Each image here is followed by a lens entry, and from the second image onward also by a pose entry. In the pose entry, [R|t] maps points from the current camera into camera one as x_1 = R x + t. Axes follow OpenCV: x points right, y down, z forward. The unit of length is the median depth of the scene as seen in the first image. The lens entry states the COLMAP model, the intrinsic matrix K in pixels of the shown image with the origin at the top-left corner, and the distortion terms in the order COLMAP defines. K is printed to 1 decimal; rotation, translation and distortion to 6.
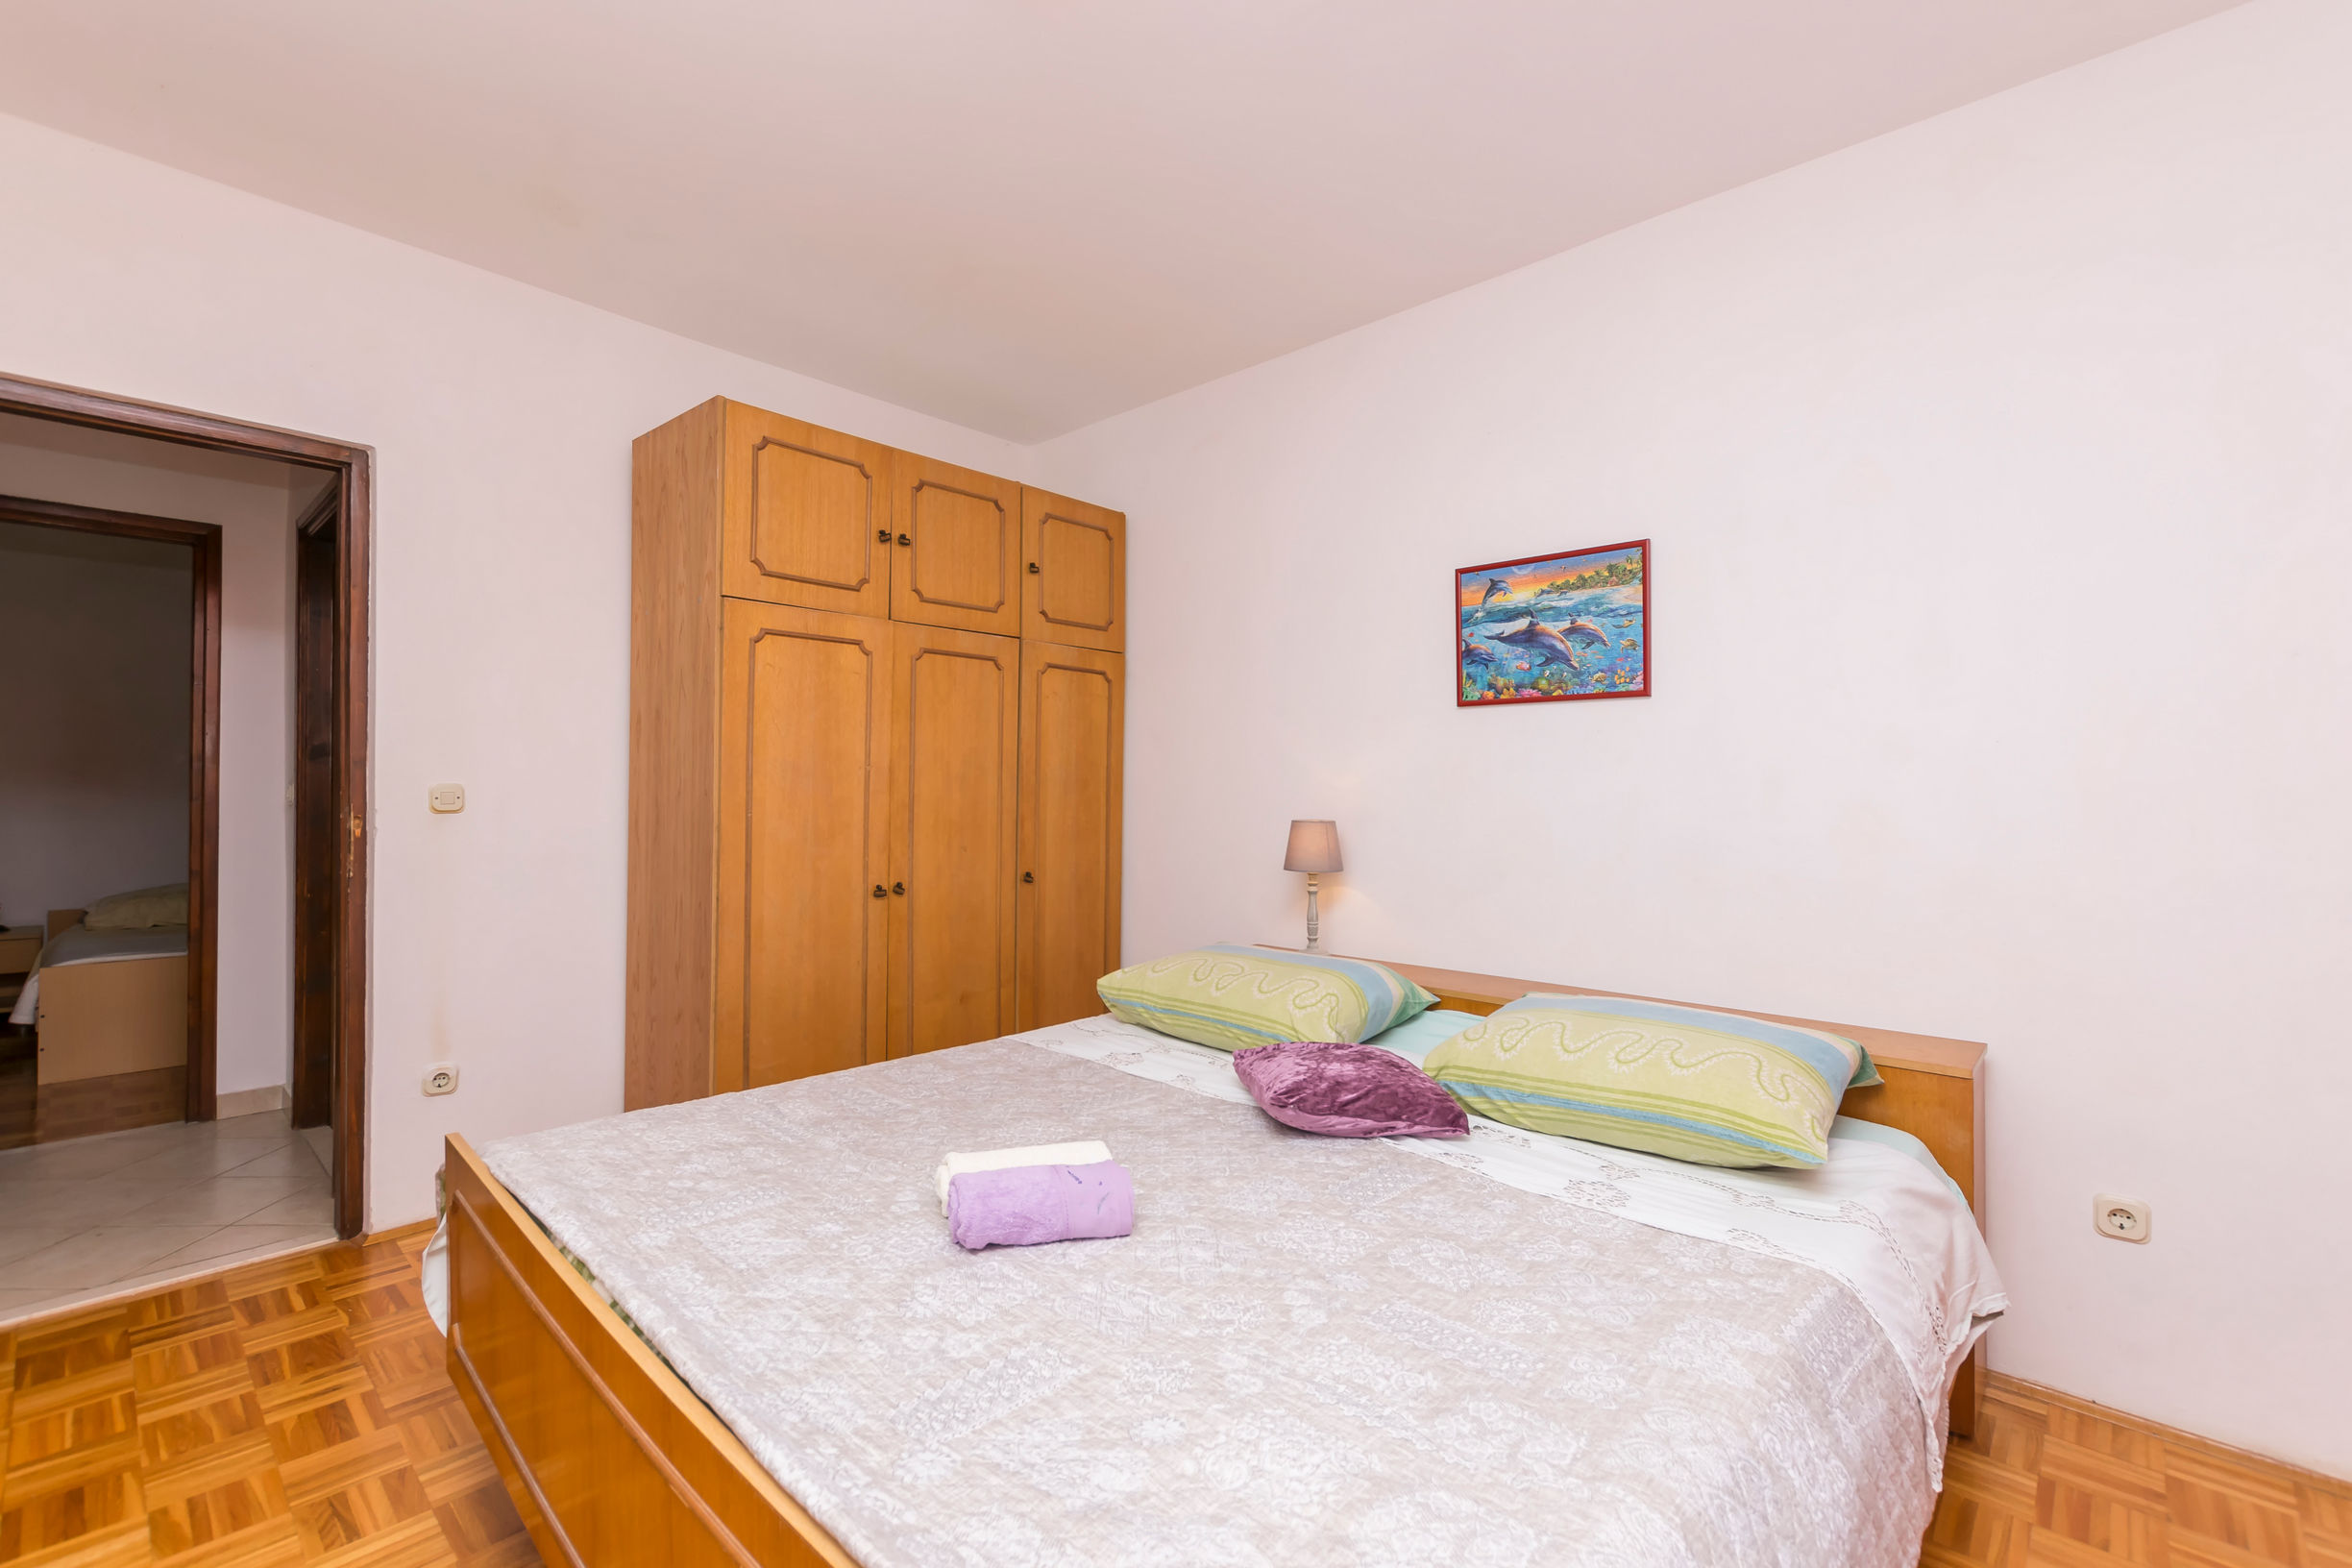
lens RADIAL K [[1020.2, 0, 1176.0], [0, 1020.2, 784.0], [0, 0, 1]] dist [0.001697, -0.000087]
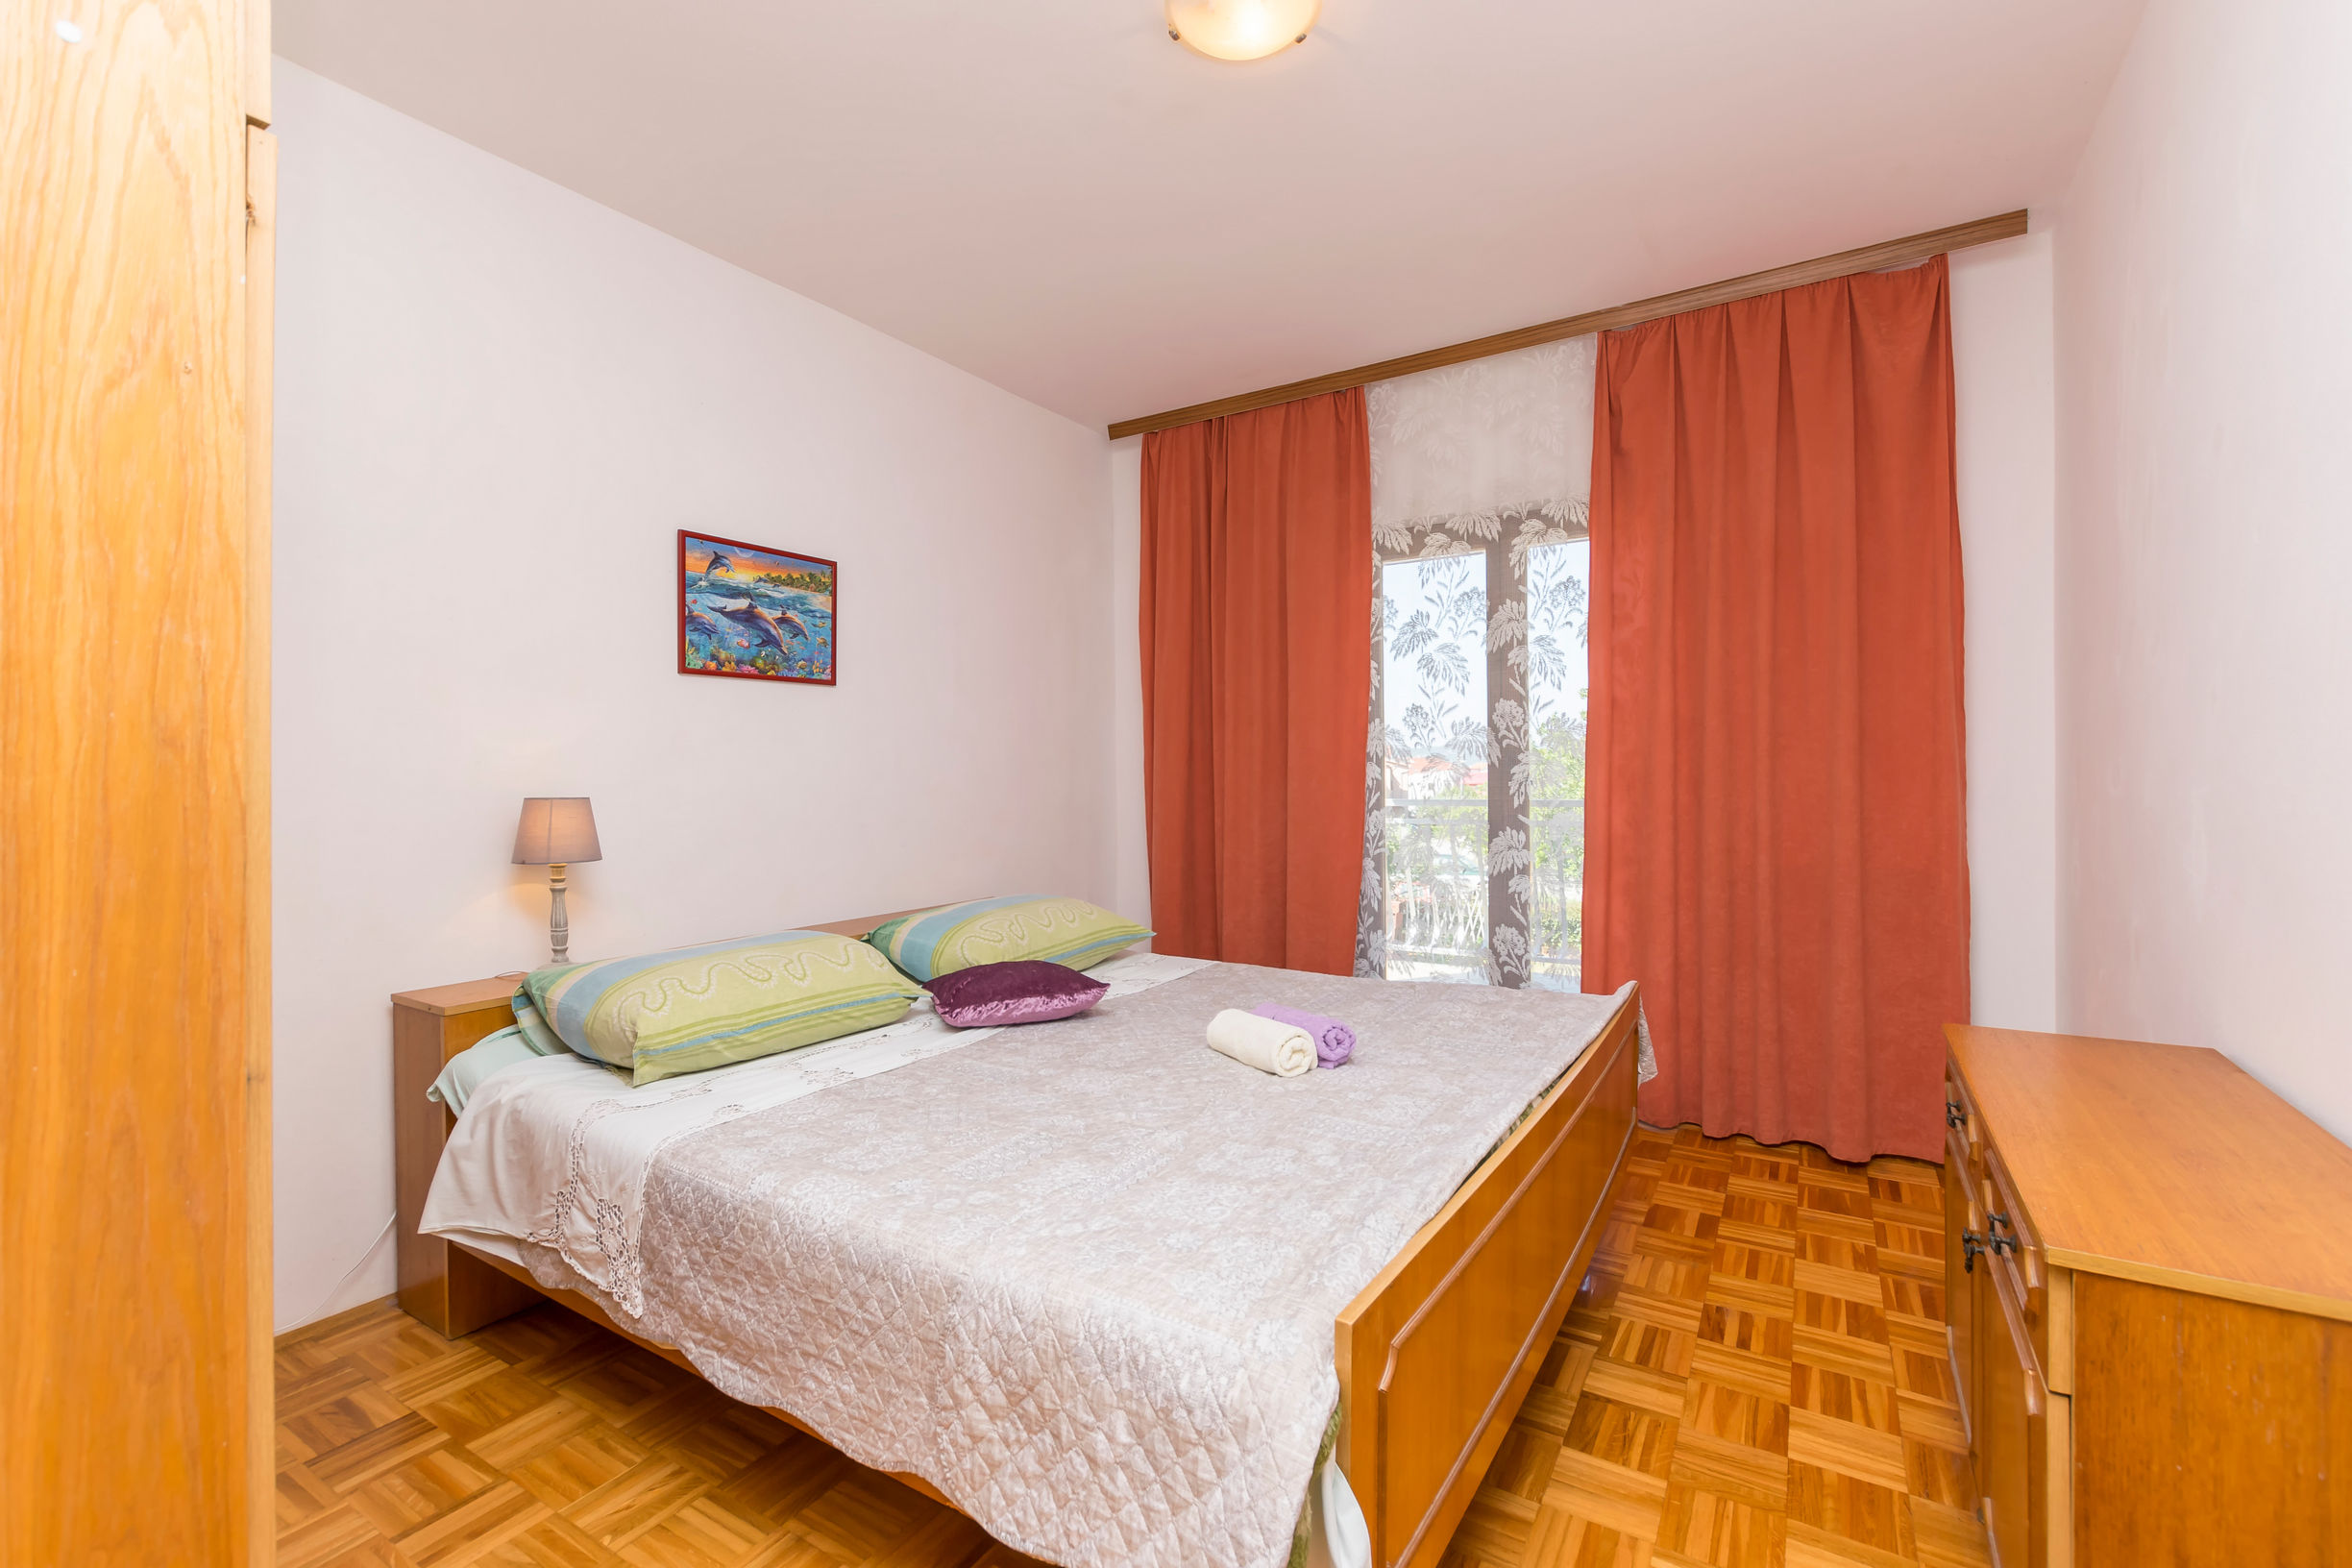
lens RADIAL K [[1020.2, 0, 1176.0], [0, 1020.2, 784.0], [0, 0, 1]] dist [0.001697, -0.000087]
pose [[-0.193761, -0.014678, 0.980939, -0.808054], [0.004711, 0.999863, 0.015892, 0.017007], [-0.981038, 0.007700, -0.193665, 0.773834]]
